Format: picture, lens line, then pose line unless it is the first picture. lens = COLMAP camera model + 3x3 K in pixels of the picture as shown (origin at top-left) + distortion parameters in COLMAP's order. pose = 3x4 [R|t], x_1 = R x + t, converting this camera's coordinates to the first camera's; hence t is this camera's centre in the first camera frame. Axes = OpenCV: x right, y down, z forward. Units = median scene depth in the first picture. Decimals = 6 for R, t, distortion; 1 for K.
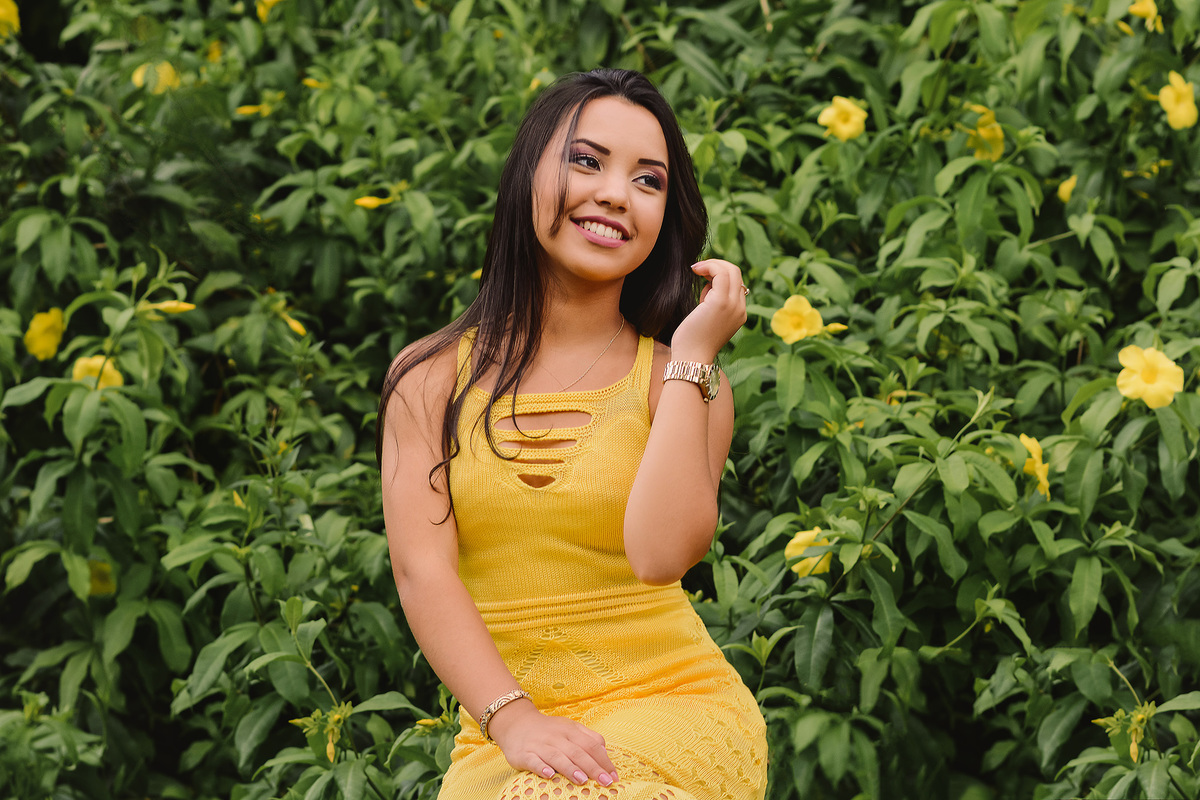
lens RADIAL K [[4354.8, 0, 600.9], [0, 4354.8, 400.0], [0, 0, 1]] dist [0.331388, 0.000000]
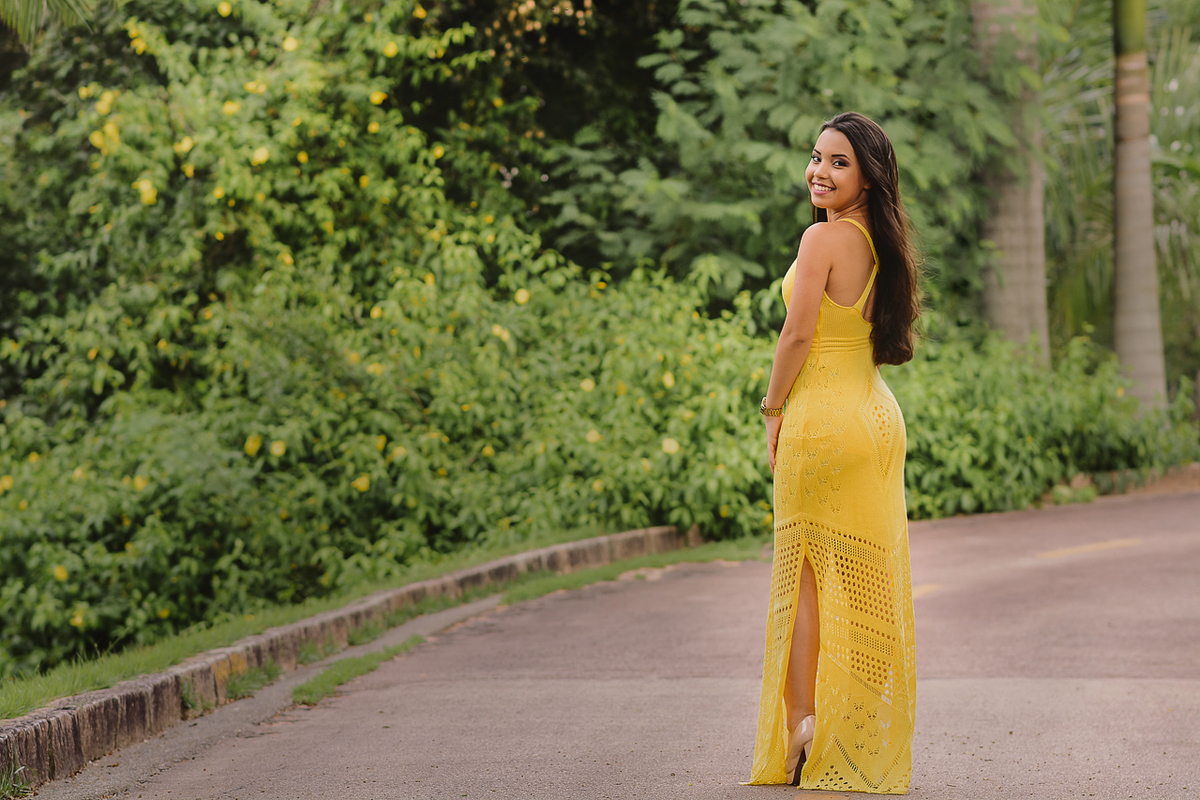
lens RADIAL K [[4354.8, 0, 600.3], [0, 4354.8, 400.1], [0, 0, 1]] dist [0.331388, 0.000000]
pose [[0.988403, -0.021084, 0.150382, -0.590635], [0.025127, 0.999371, -0.025035, 0.054965], [-0.149760, 0.028524, 0.988311, -3.268185]]
